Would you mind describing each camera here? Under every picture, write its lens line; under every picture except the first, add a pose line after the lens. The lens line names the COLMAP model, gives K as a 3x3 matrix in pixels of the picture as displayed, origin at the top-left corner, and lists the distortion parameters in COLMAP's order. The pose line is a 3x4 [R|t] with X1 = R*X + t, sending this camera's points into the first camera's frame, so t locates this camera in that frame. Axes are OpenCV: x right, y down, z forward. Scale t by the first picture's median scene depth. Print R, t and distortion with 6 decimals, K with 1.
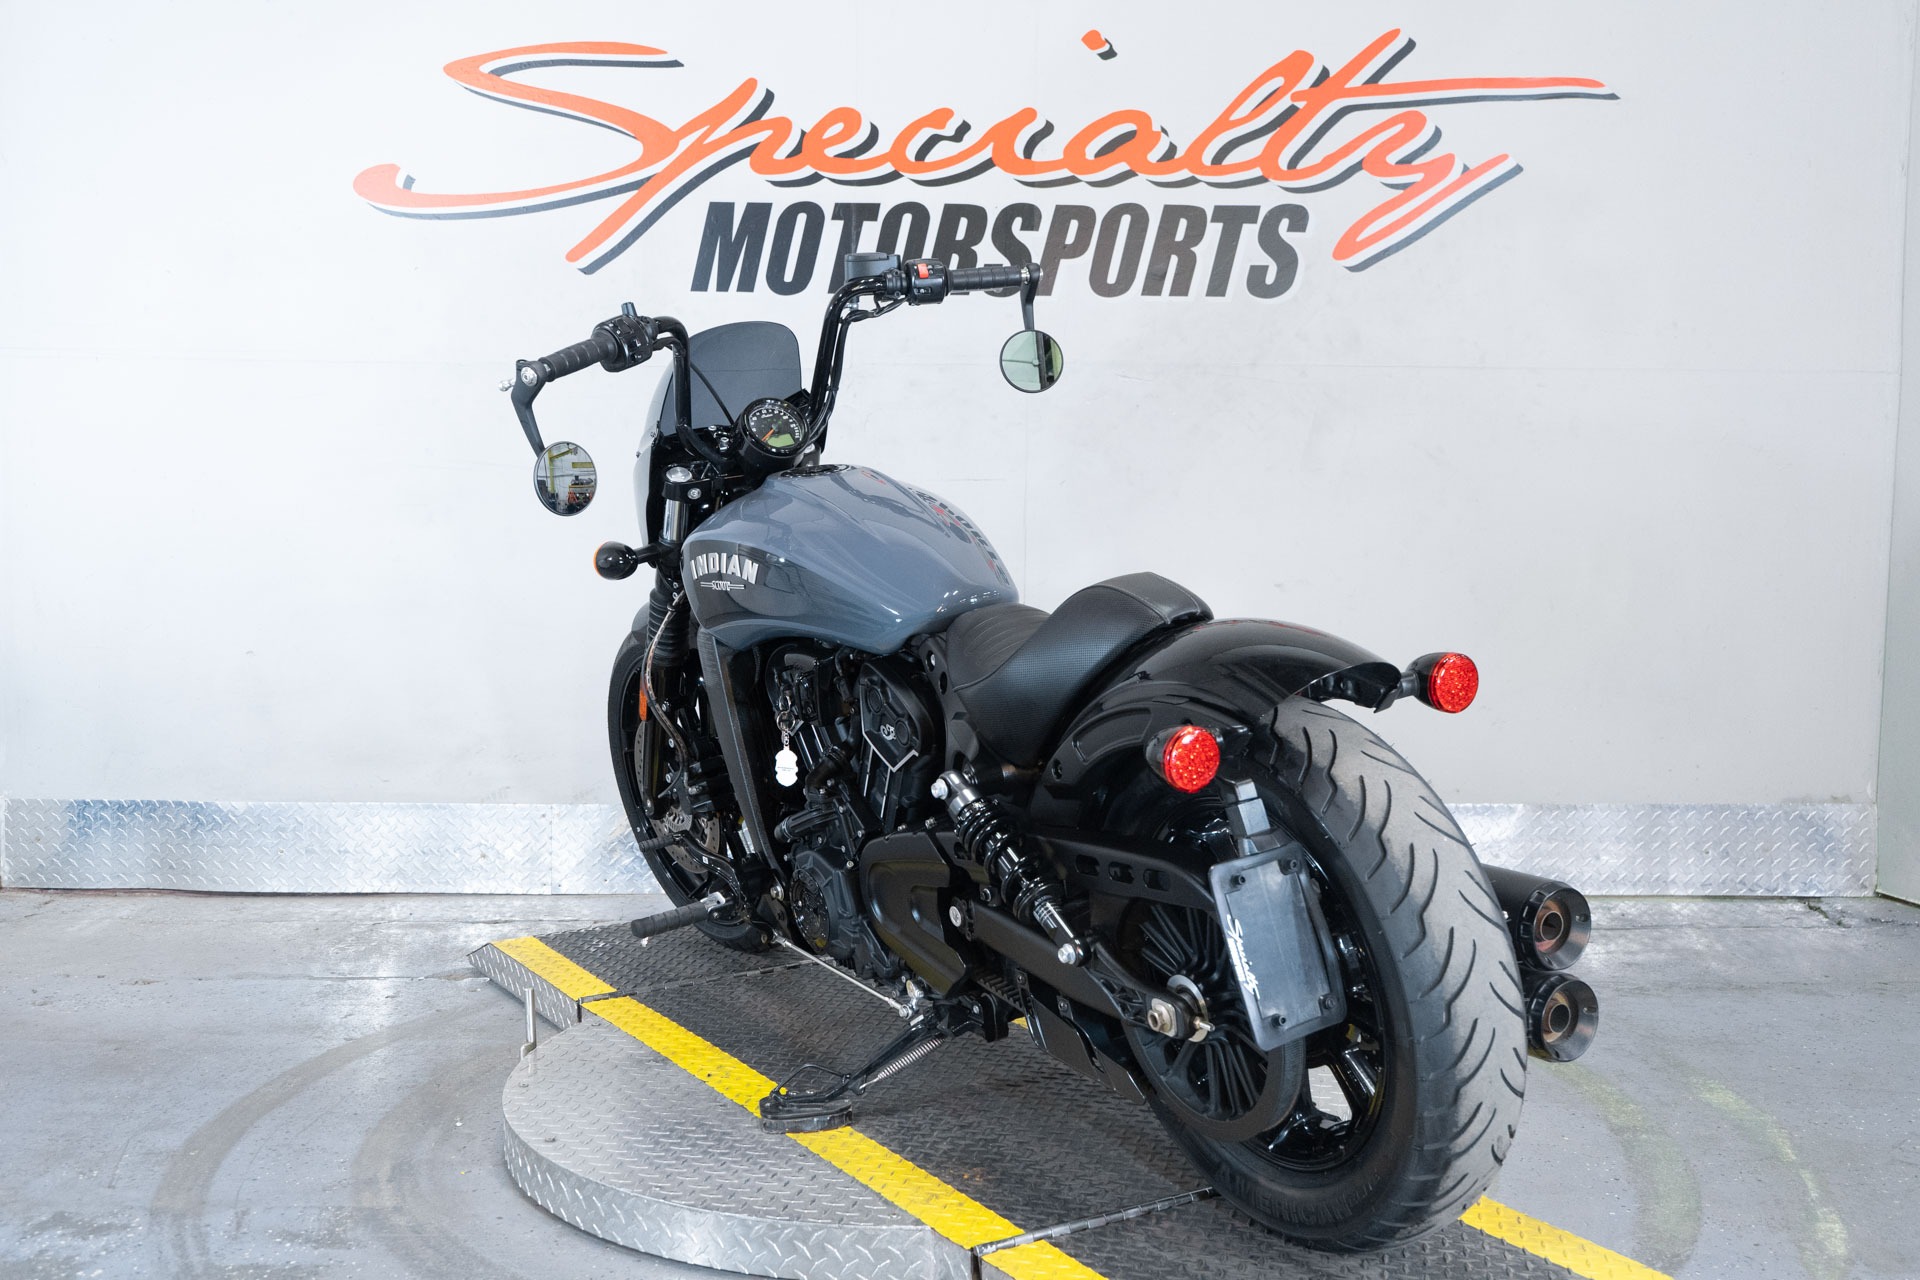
lens RADIAL K [[2039.5, 0, 960.0], [0, 2039.5, 640.0], [0, 0, 1]] dist [0.013041, 0.016283]
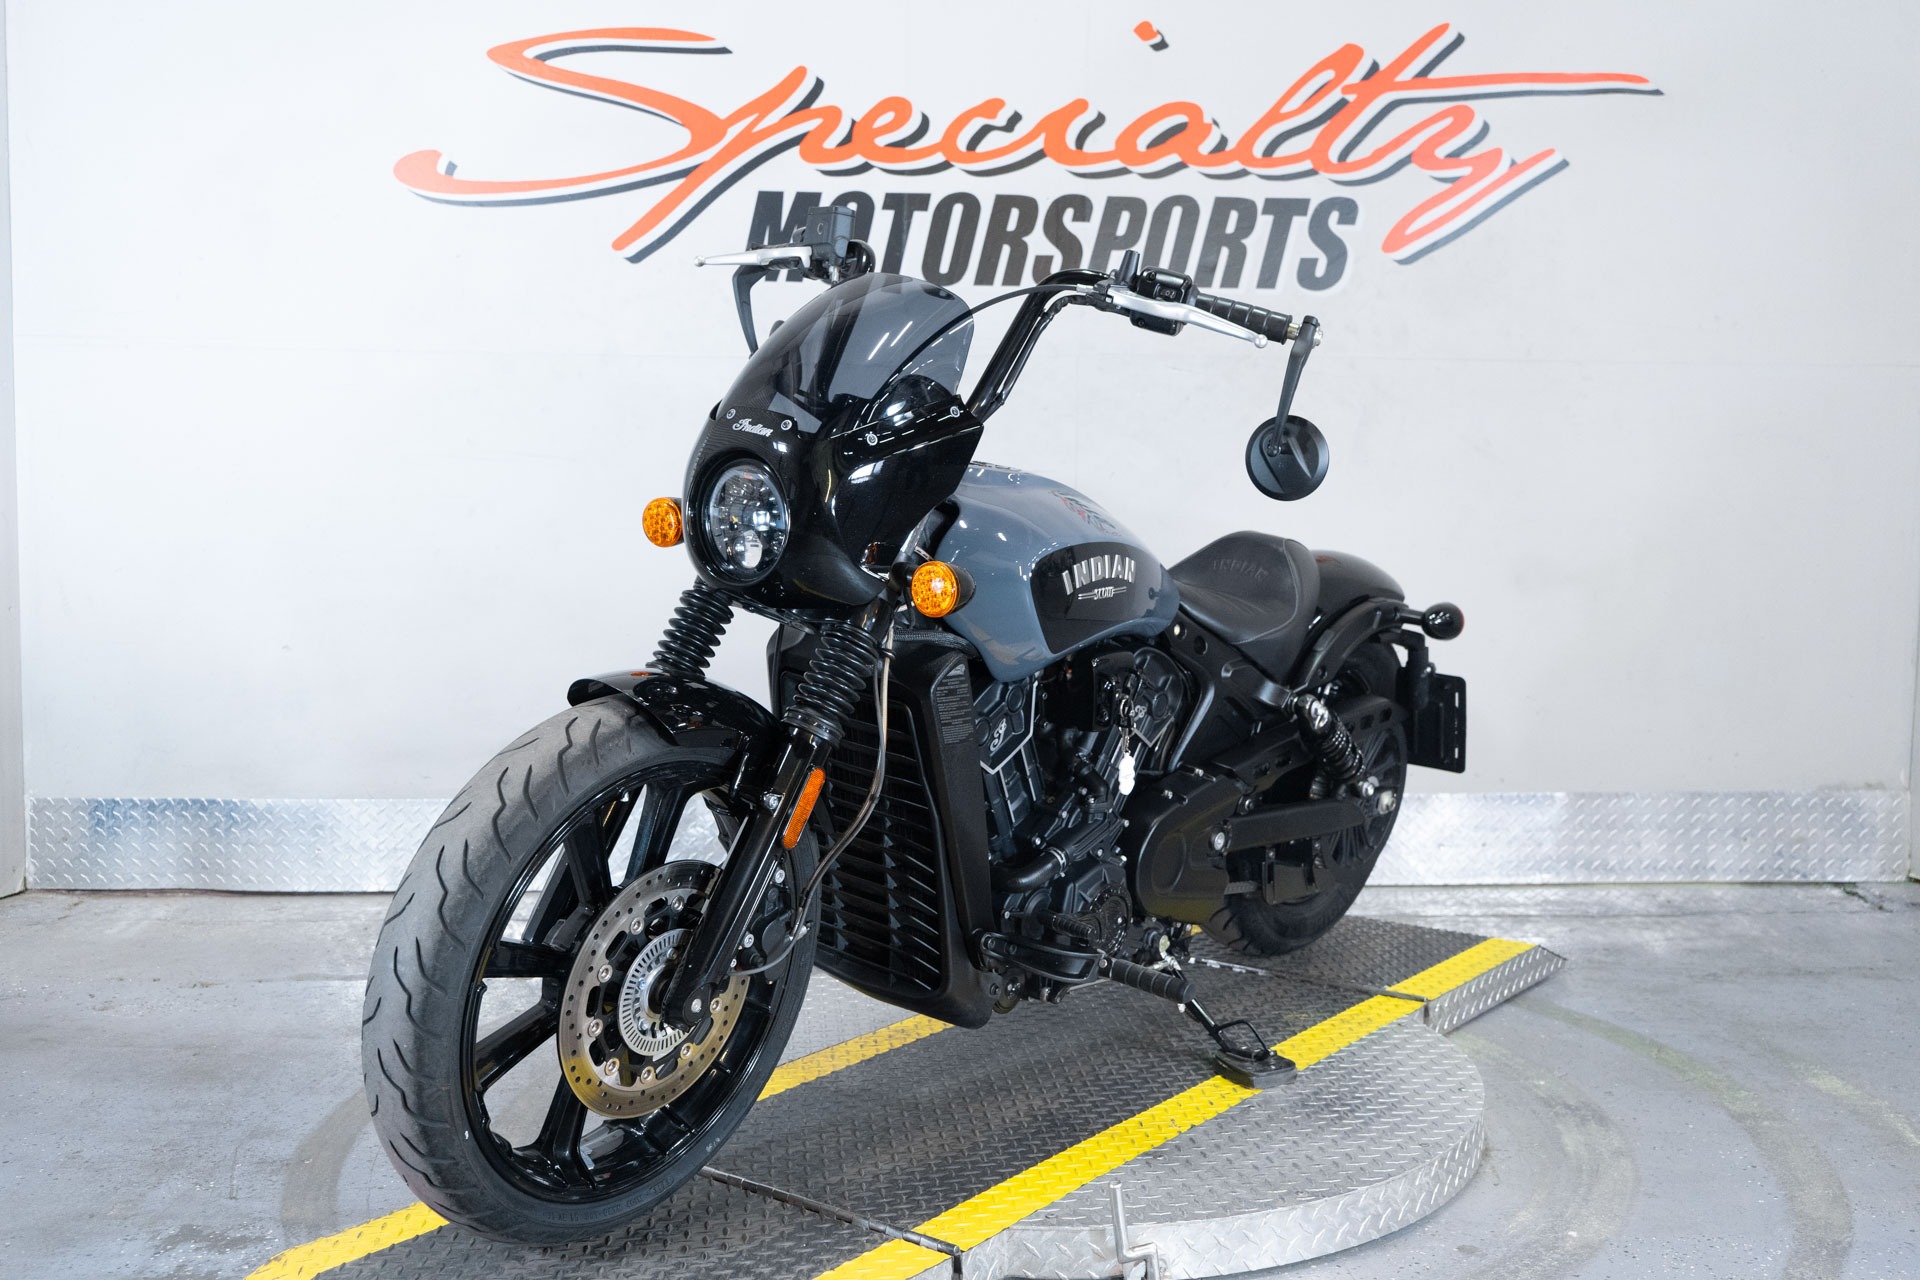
lens RADIAL K [[2018.5, 0, 960.0], [0, 2018.5, 640.0], [0, 0, 1]] dist [0.015646, 0.014673]
pose [[0.998846, -0.003350, 0.047919, -0.073194], [0.003140, 0.999985, 0.004460, -0.000671], [-0.047933, -0.004304, 0.998841, 0.015065]]
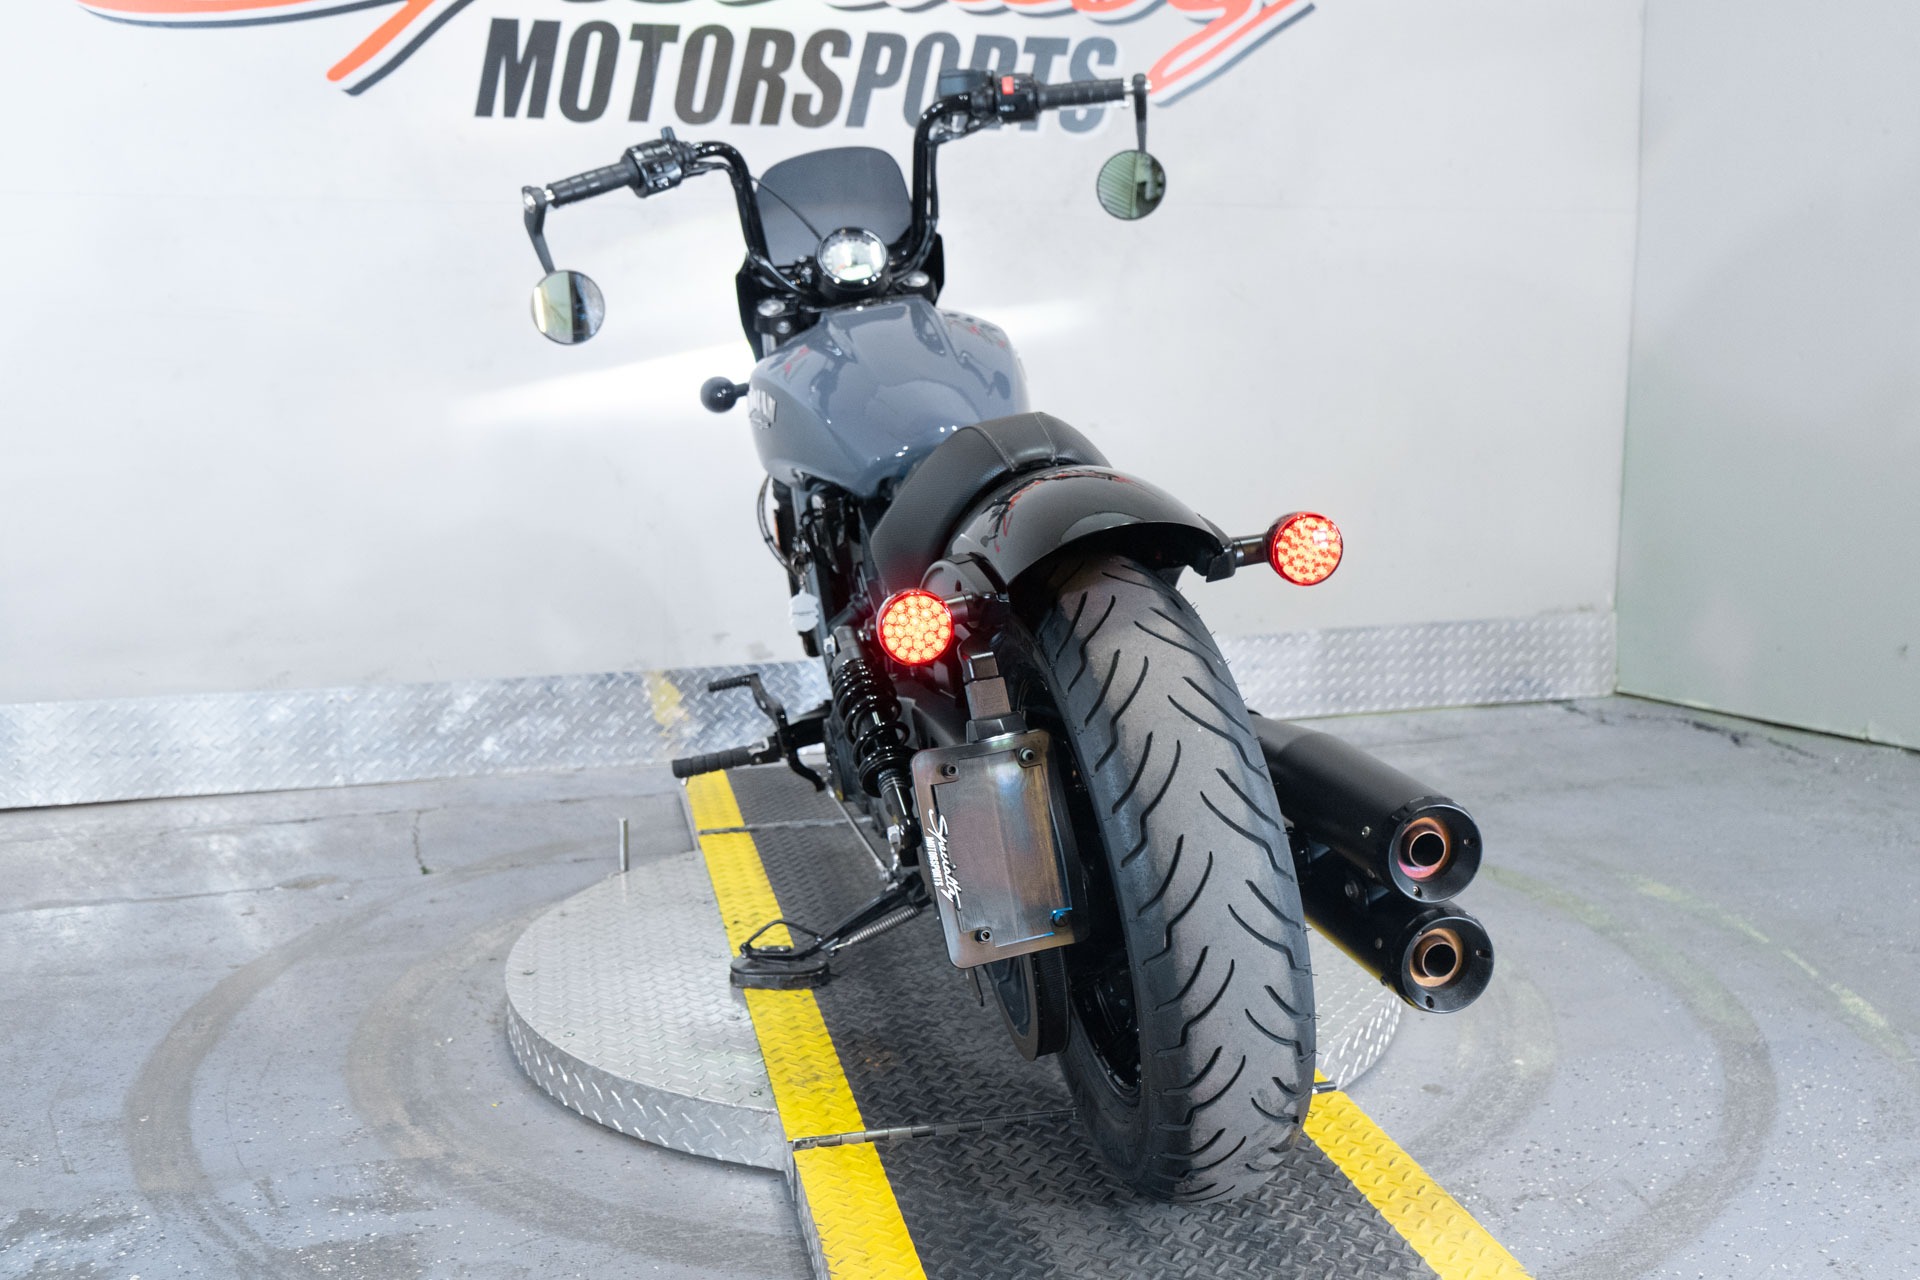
lens RADIAL K [[1929.9, 0, 960.0], [0, 1929.9, 640.0], [0, 0, 1]] dist [0.014434, 0.004081]
pose [[0.962392, -0.056248, 0.265779, -0.167580], [0.036426, 0.996214, 0.078933, 0.001070], [-0.269213, -0.066284, 0.960797, 0.099662]]
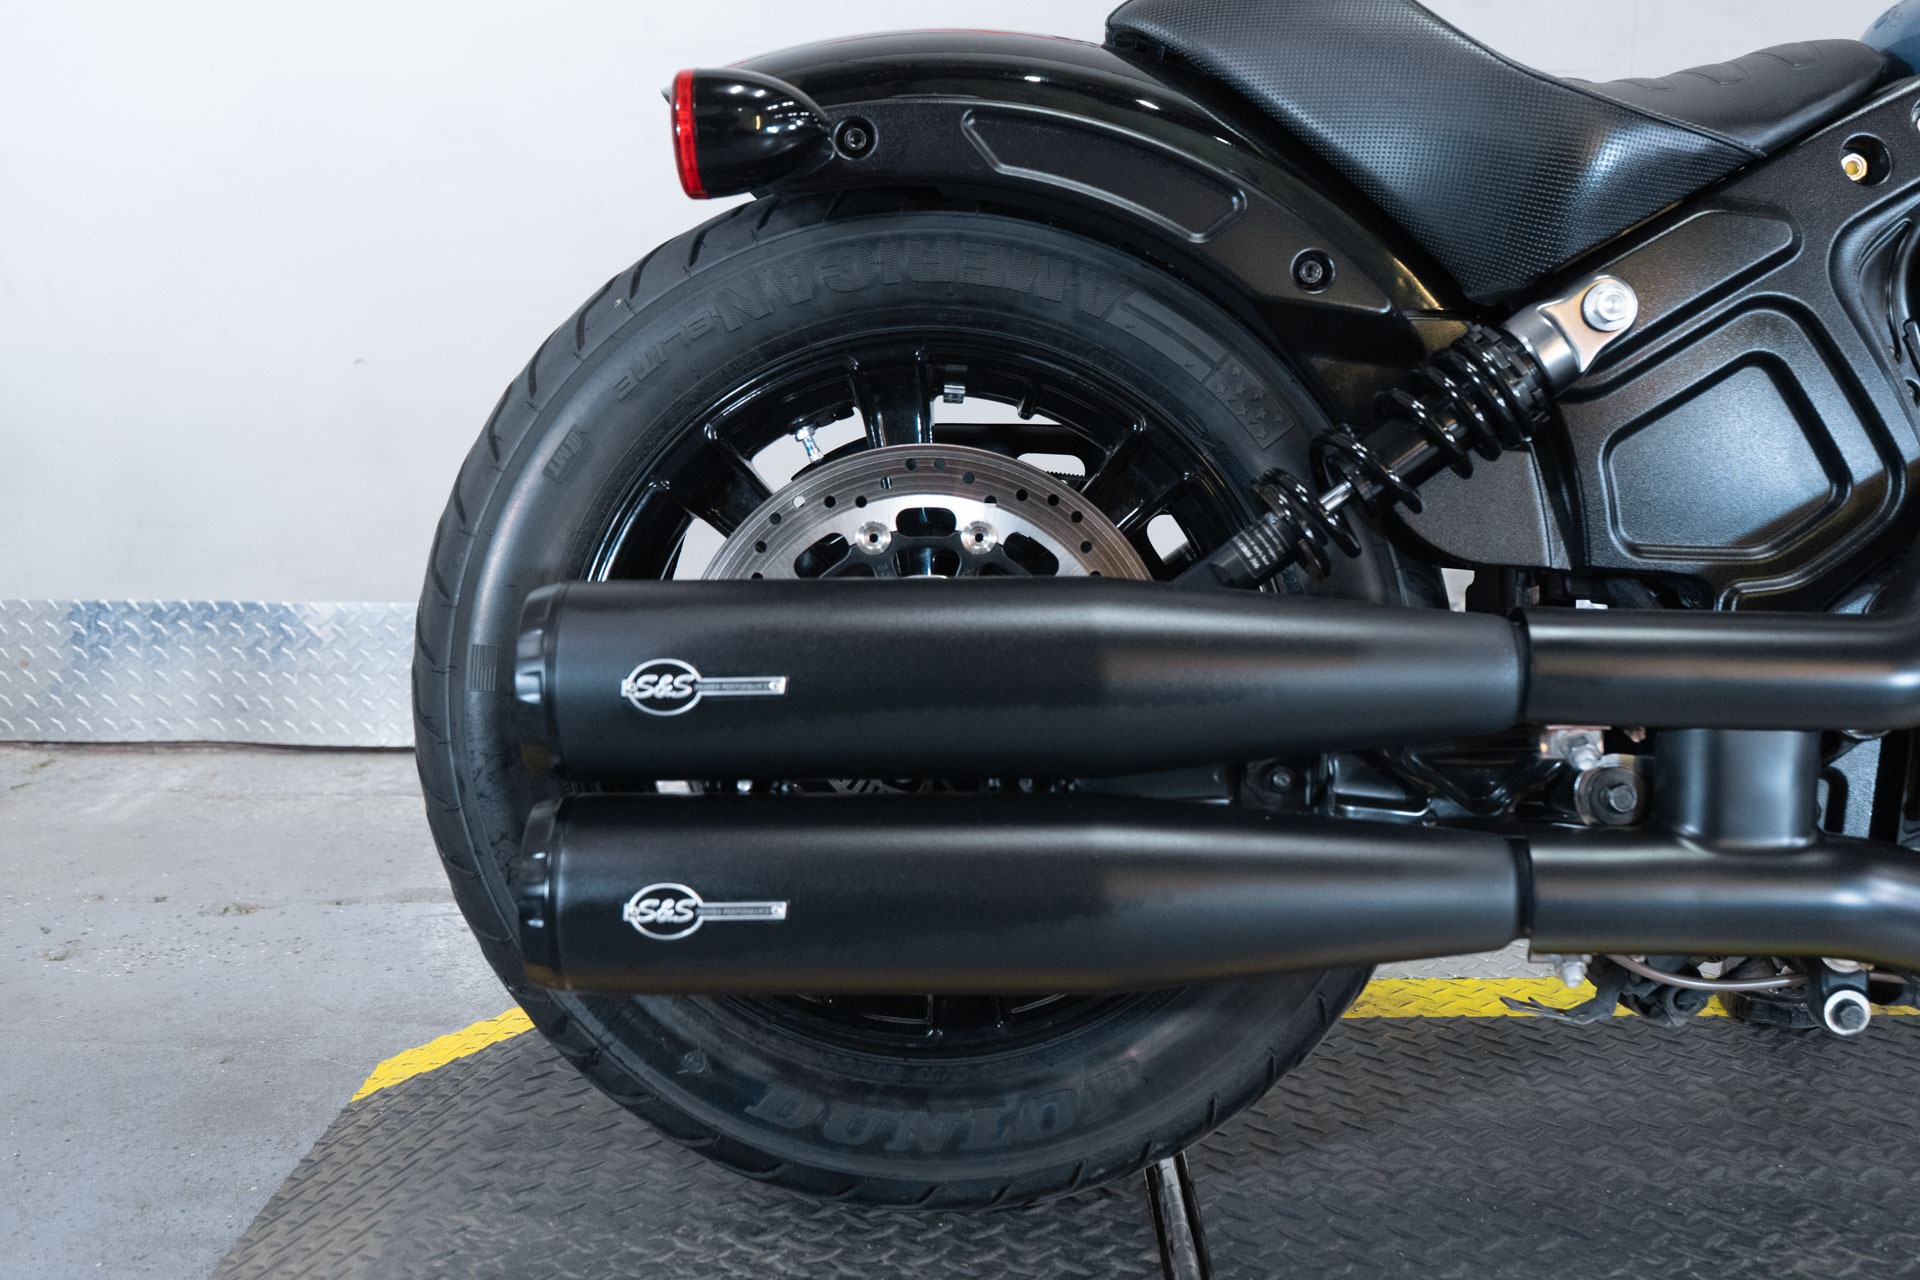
lens RADIAL K [[2039.5, 0, 960.0], [0, 2039.5, 640.0], [0, 0, 1]] dist [0.013041, 0.016283]
pose [[0.999686, -0.003863, 0.024766, -0.188207], [0.001896, 0.996877, 0.078948, 0.043148], [-0.024994, -0.078877, 0.996571, 0.386471]]
